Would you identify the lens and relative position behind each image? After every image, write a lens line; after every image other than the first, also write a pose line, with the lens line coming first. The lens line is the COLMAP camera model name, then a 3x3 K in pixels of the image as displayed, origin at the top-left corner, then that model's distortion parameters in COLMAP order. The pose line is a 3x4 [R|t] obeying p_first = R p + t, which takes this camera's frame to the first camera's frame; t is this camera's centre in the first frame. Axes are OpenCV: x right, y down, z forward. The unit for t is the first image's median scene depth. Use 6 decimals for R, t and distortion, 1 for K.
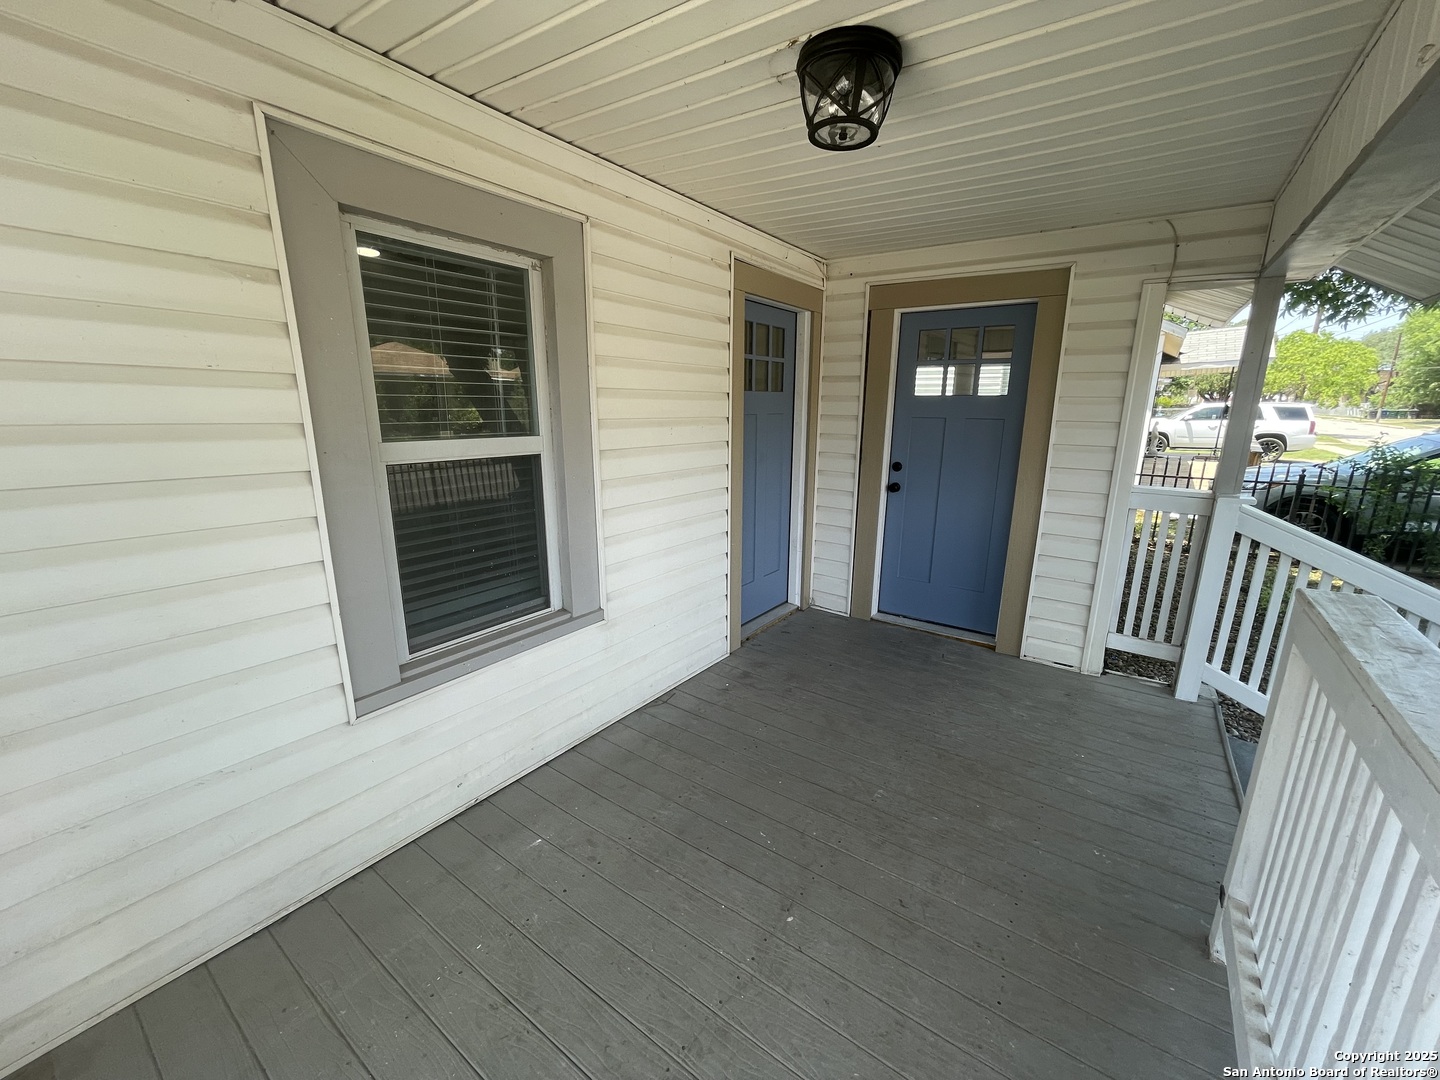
lens RADIAL K [[579.9, 0, 728.6], [0, 579.9, 546.6], [0, 0, 1]] dist [-0.000024, -0.000299]
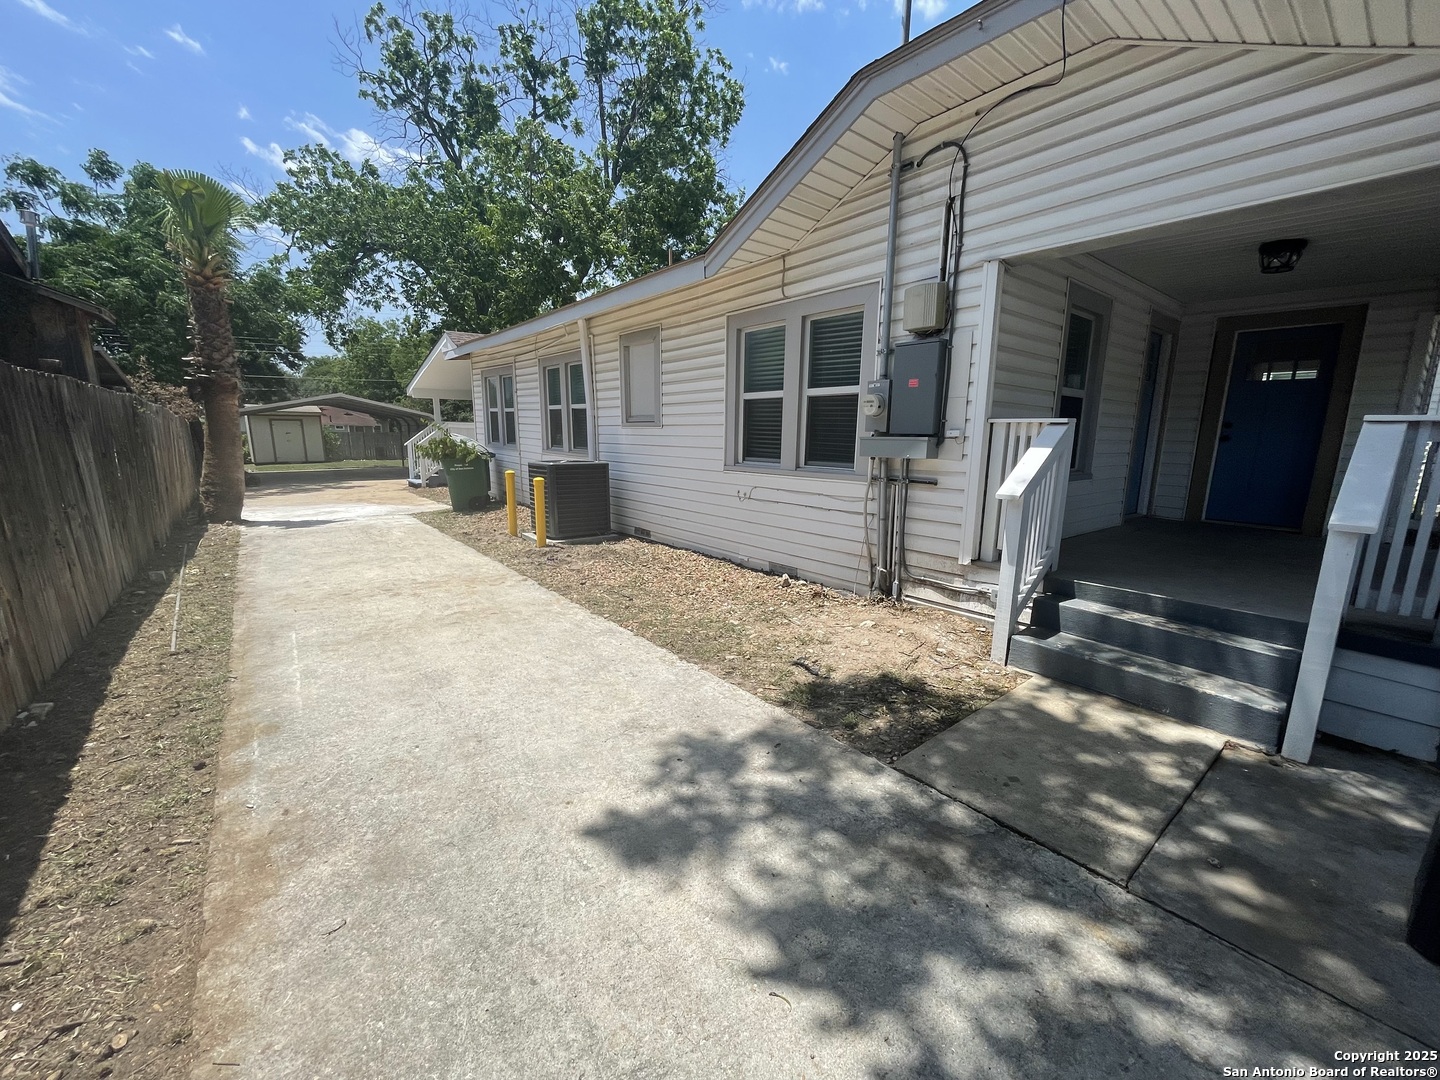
lens RADIAL K [[579.9, 0, 726.1], [0, 579.9, 547.7], [0, 0, 1]] dist [-0.000024, -0.000299]
pose [[0.966103, 0.055150, -0.252197, -0.762382], [-0.065540, 0.997305, -0.032979, 0.417300], [0.249698, 0.048390, 0.967114, -1.086722]]
